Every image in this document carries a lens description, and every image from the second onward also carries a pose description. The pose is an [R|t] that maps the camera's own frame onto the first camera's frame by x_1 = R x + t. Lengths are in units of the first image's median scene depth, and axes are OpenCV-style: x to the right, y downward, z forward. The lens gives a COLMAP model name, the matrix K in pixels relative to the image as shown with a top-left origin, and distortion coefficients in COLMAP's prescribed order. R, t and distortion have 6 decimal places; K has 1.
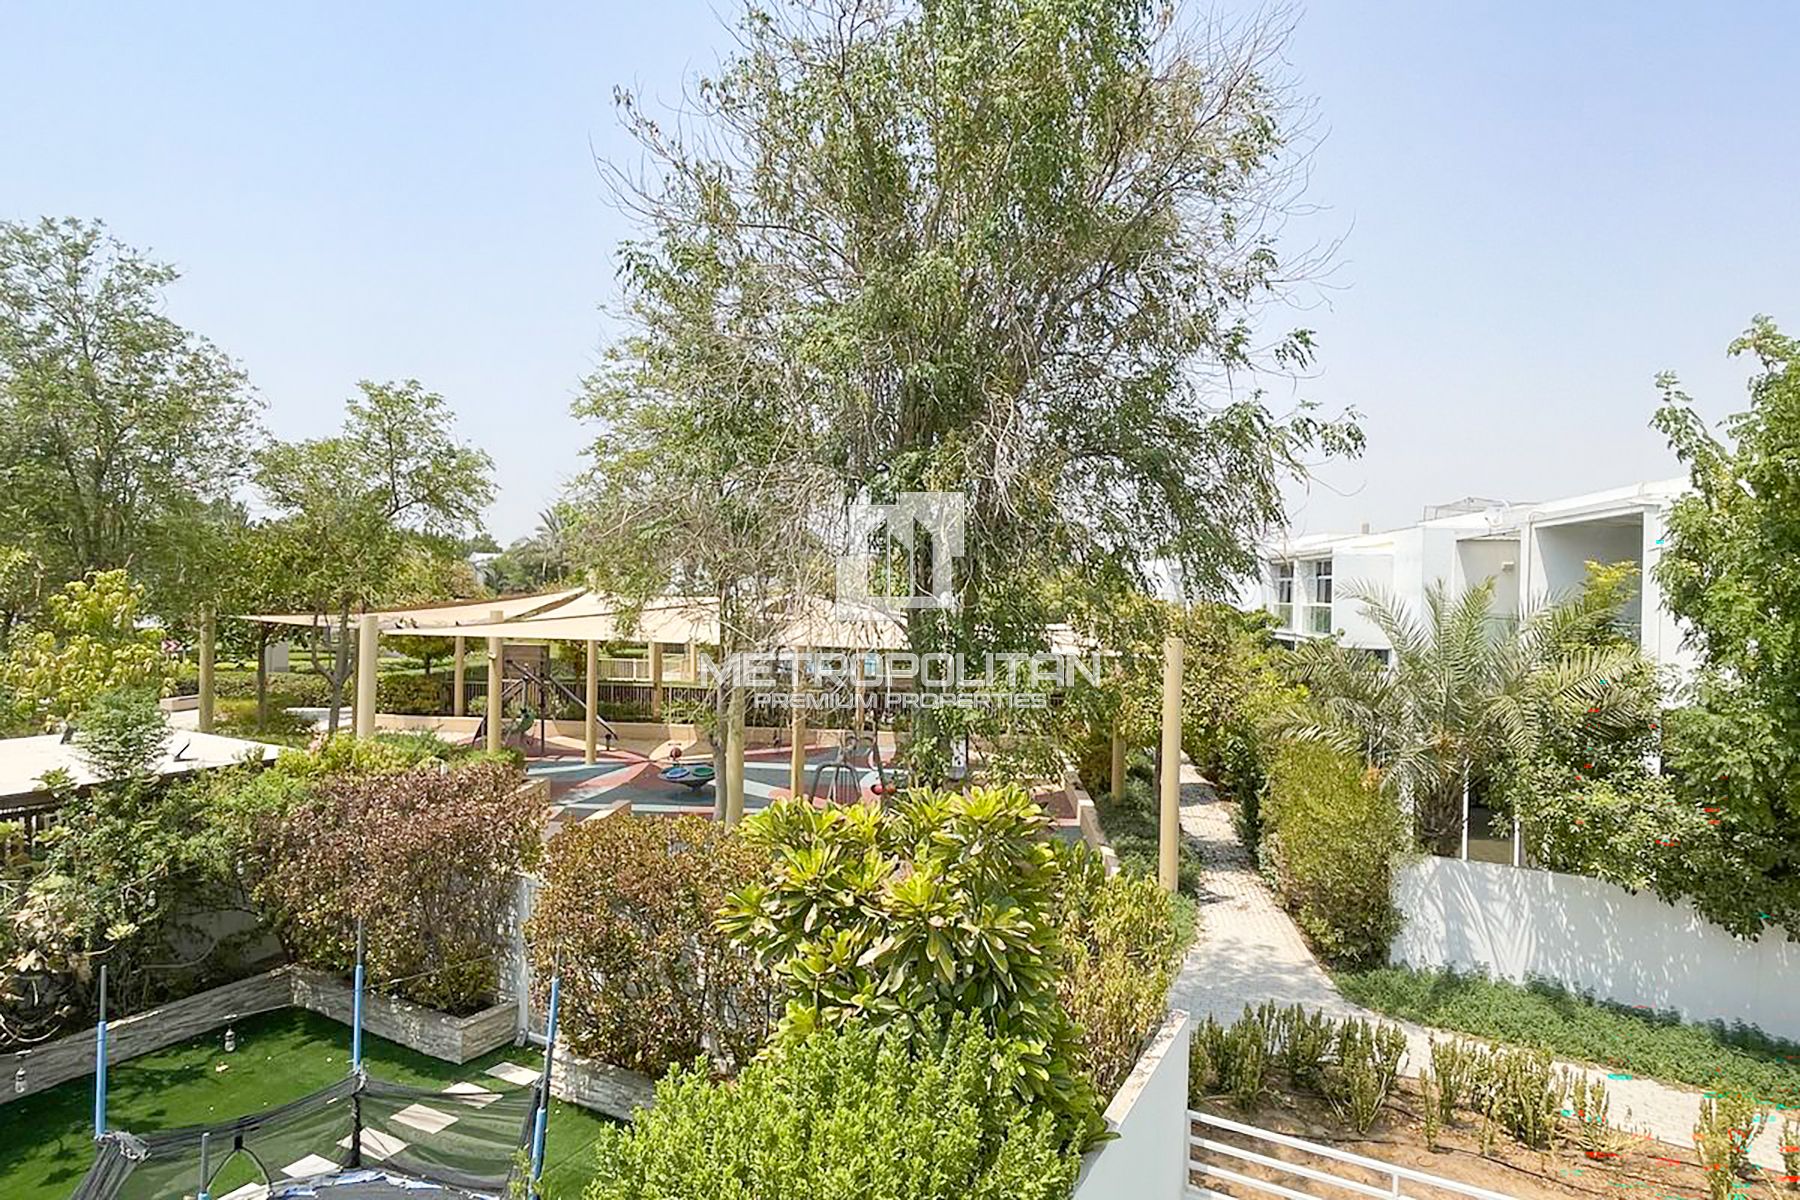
lens RADIAL K [[1020.1, 0, 900.0], [0, 1020.1, 600.0], [0, 0, 1]] dist [-0.002527, -0.000586]
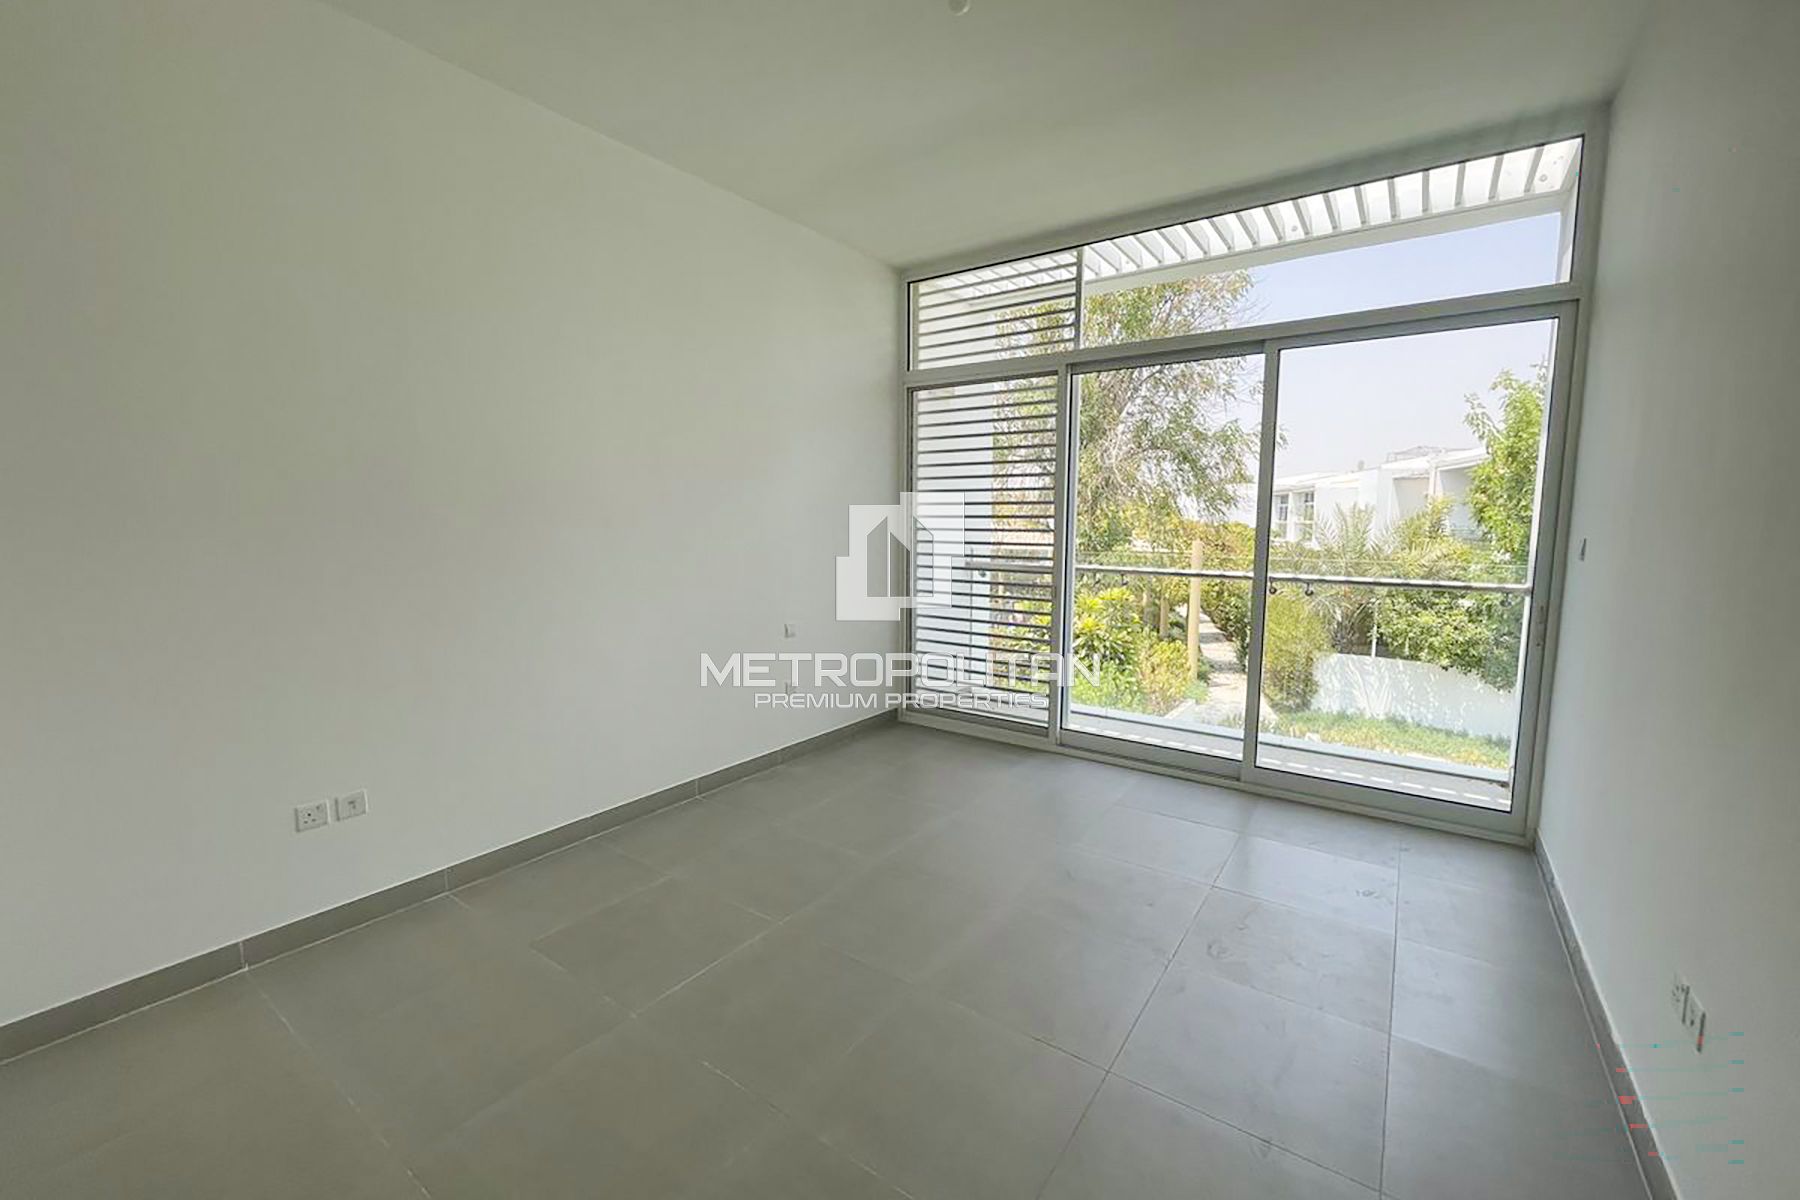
lens RADIAL K [[744.7, 0, 889.5], [0, 744.7, 594.4], [0, 0, 1]] dist [-0.000705, -0.000136]
pose [[0.989807, -0.001144, -0.142408, -0.102672], [0.014309, 0.995706, 0.091457, 0.005480], [0.141692, -0.092563, 0.985574, -0.472952]]
